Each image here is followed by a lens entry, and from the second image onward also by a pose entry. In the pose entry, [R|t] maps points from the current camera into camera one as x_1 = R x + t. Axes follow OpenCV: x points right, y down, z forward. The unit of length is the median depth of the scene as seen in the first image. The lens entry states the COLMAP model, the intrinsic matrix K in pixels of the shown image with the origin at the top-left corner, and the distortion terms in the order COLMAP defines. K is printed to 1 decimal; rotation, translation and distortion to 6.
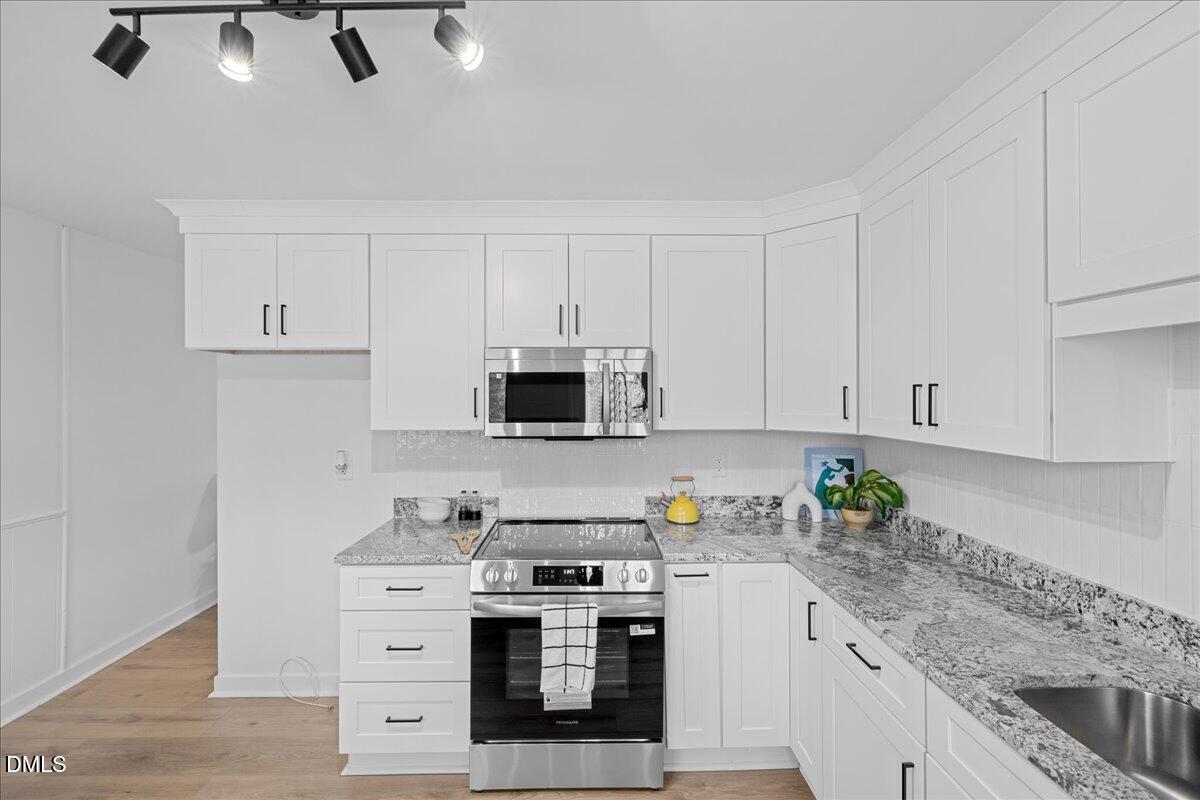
lens RADIAL K [[506.5, 0, 595.7], [0, 506.5, 399.2], [0, 0, 1]] dist [0.003149, 0.000018]
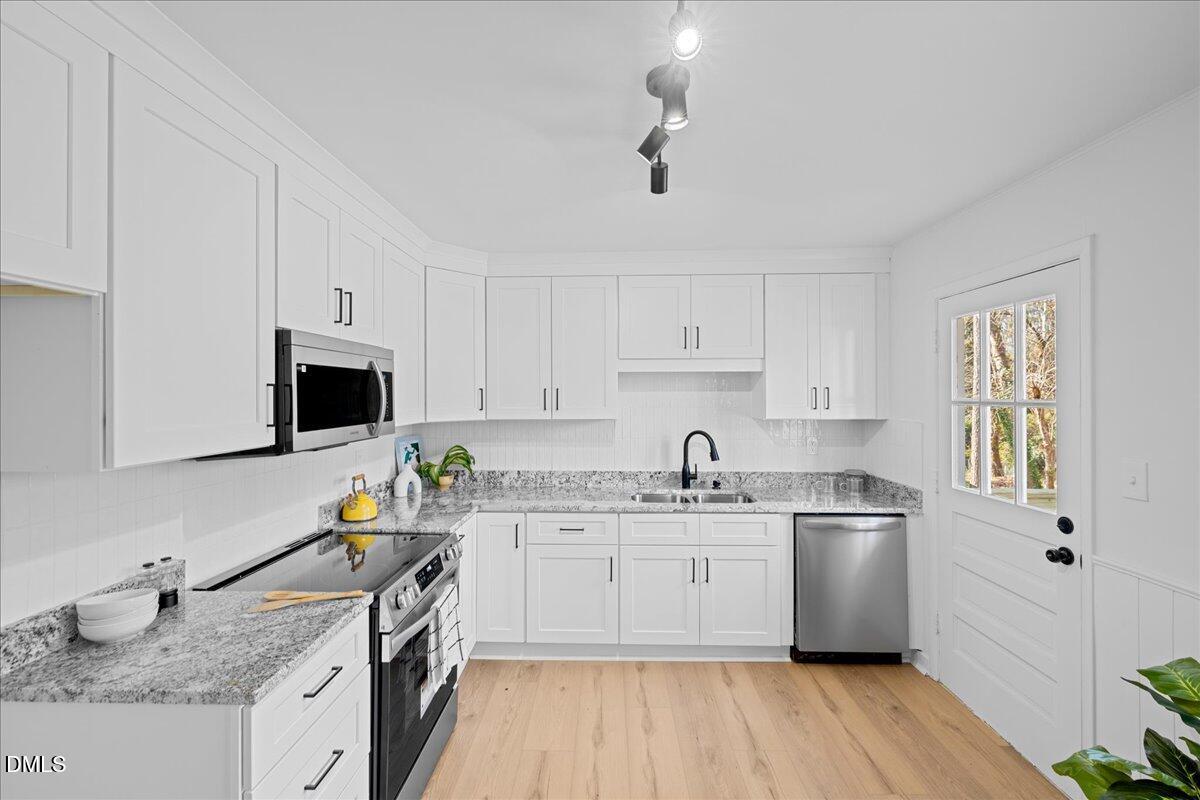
lens RADIAL K [[506.5, 0, 597.8], [0, 506.5, 392.8], [0, 0, 1]] dist [0.003149, 0.000018]
pose [[0.034467, 0.005528, 0.999391, -1.028610], [0.008958, 0.999943, -0.005840, -0.001679], [-0.999366, 0.009154, 0.034415, 0.606719]]
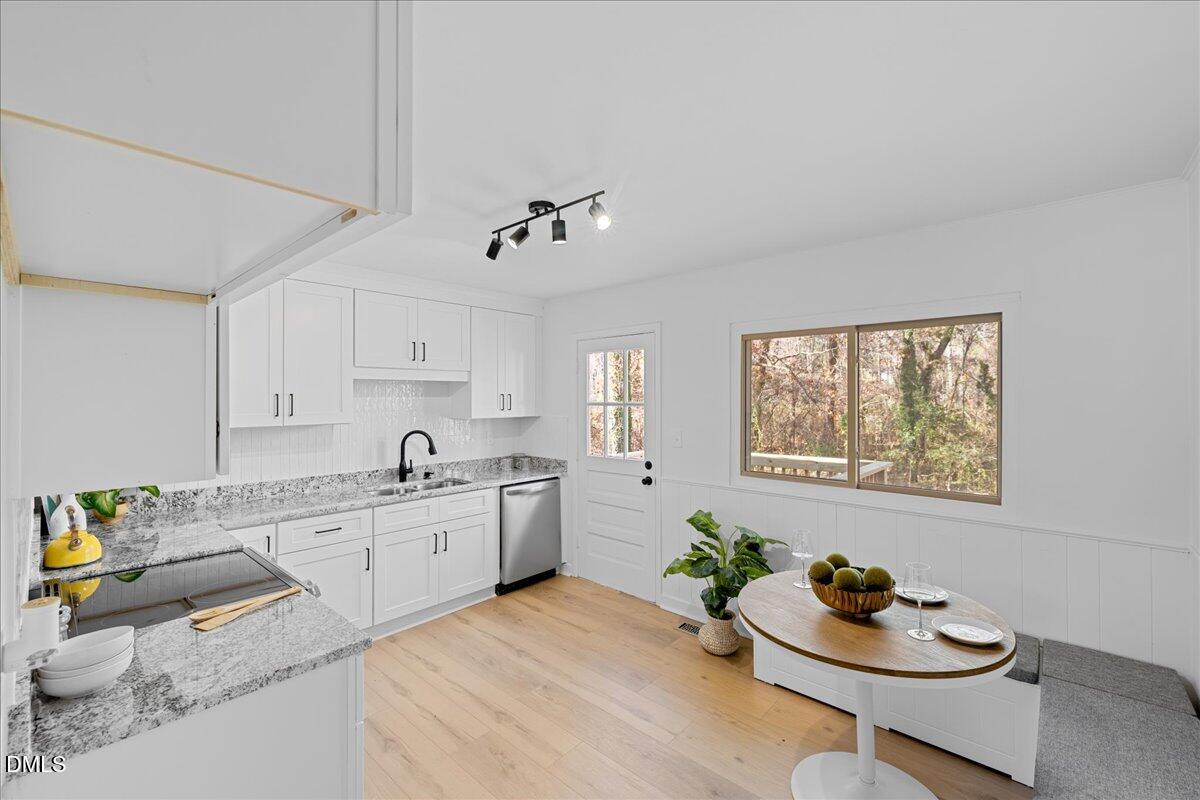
lens RADIAL K [[506.5, 0, 598.0], [0, 506.5, 397.7], [0, 0, 1]] dist [0.003149, 0.000018]
pose [[-0.736862, 0.004887, 0.676025, -1.180376], [0.009553, 0.999949, 0.003183, -0.009578], [-0.675975, 0.008803, -0.736872, 1.281281]]
